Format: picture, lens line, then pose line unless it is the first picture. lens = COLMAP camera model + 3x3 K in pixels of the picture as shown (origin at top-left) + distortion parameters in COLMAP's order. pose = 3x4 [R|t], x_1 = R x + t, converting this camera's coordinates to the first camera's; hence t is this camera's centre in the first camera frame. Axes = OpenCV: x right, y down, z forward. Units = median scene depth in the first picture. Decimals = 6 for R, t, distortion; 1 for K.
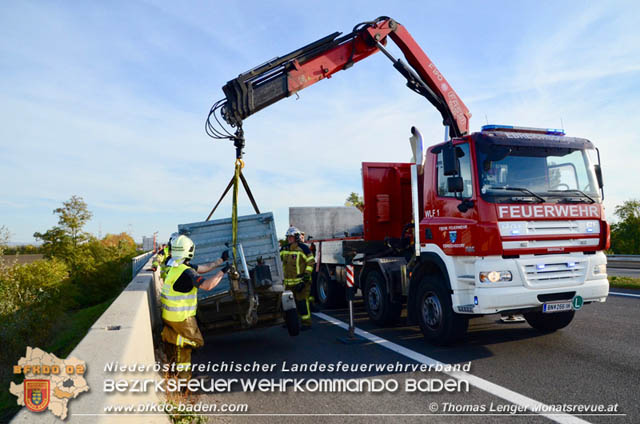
lens RADIAL K [[578.4, 0, 320.0], [0, 578.4, 212.0], [0, 0, 1]] dist [-0.104787, 0.010005]
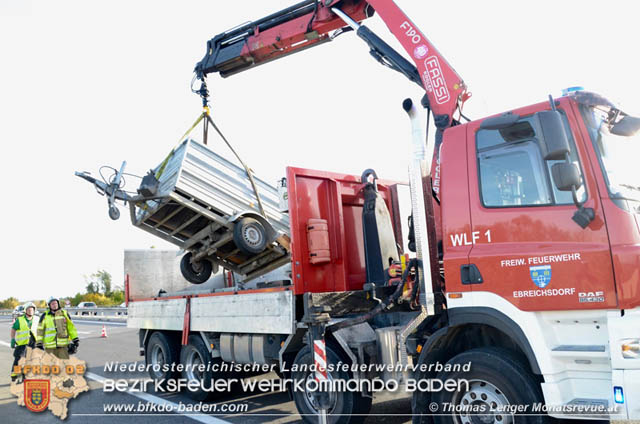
lens RADIAL K [[578.4, 0, 320.0], [0, 578.4, 212.0], [0, 0, 1]] dist [-0.104787, 0.010005]
pose [[0.934363, 0.011493, 0.356137, -0.155886], [0.021496, 0.995841, -0.088532, 0.025054], [-0.355673, 0.090377, 0.930231, 0.559399]]
